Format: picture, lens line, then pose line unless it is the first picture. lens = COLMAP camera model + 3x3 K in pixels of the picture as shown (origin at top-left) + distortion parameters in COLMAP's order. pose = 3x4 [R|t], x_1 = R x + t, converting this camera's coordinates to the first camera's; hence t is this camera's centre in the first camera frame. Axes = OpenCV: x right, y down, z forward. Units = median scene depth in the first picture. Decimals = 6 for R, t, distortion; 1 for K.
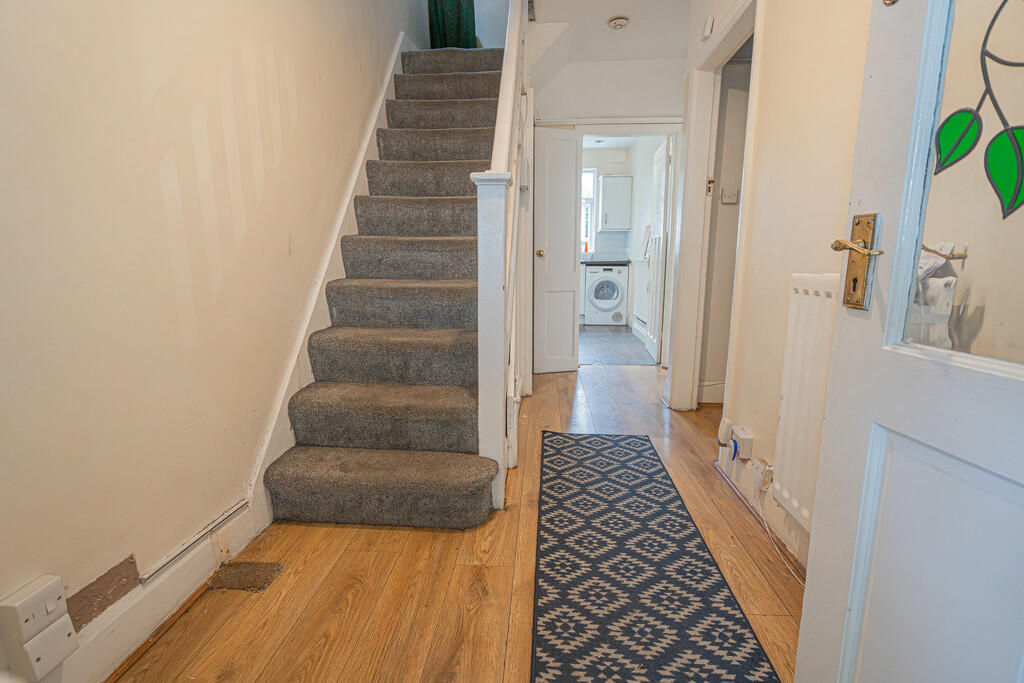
lens RADIAL K [[465.6, 0, 509.7], [0, 465.6, 334.2], [0, 0, 1]] dist [-0.001061, 0.000091]
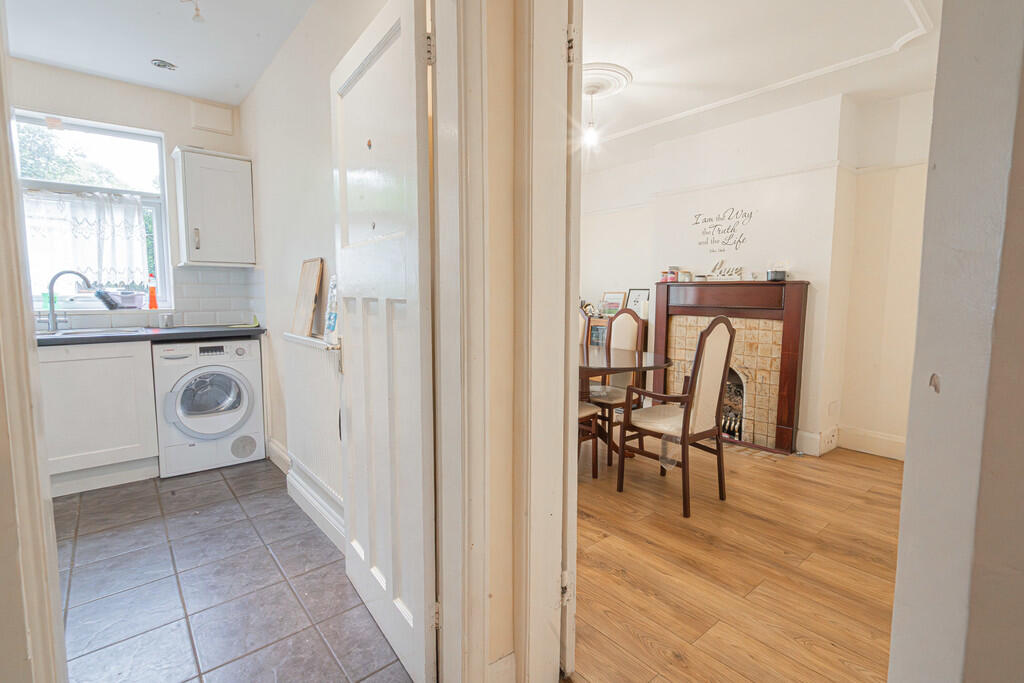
lens RADIAL K [[472.4, 0, 511.0], [0, 472.4, 334.6], [0, 0, 1]] dist [-0.007392, 0.000452]
pose [[0.713465, -0.055657, 0.698477, 0.097334], [0.114339, 0.992727, -0.037688, -0.100971], [-0.691299, 0.106752, 0.714639, 0.459869]]
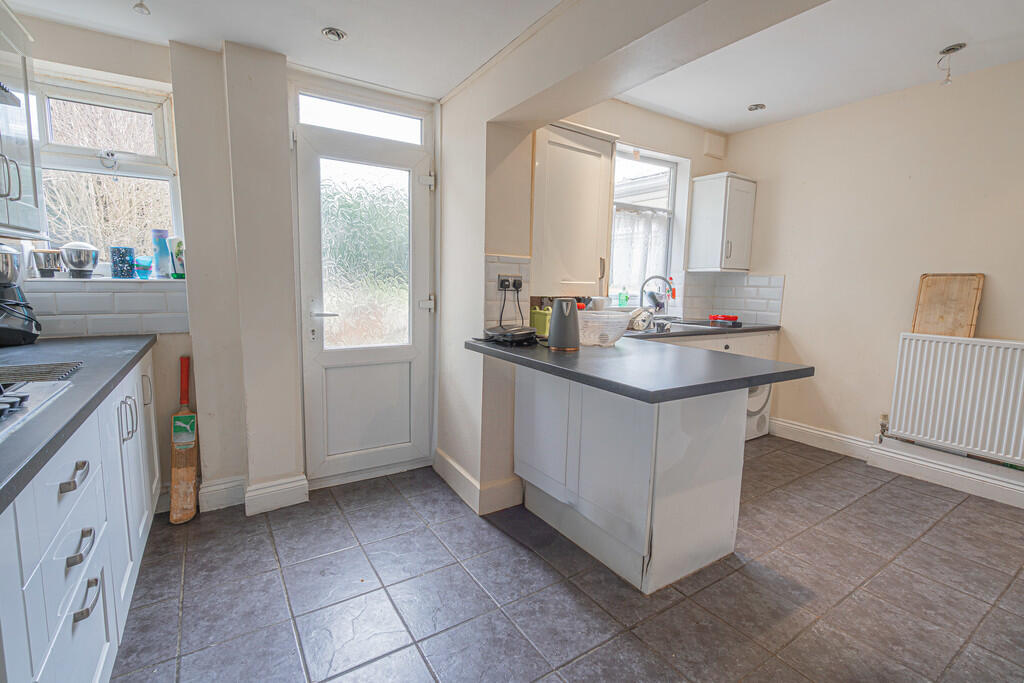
lens RADIAL K [[465.6, 0, 509.7], [0, 465.6, 334.2], [0, 0, 1]] dist [-0.001061, 0.000091]
pose [[0.798185, -0.048198, 0.600481, -0.345827], [0.081816, 0.996232, -0.028789, -0.154218], [-0.596831, 0.072108, 0.799120, 0.723852]]
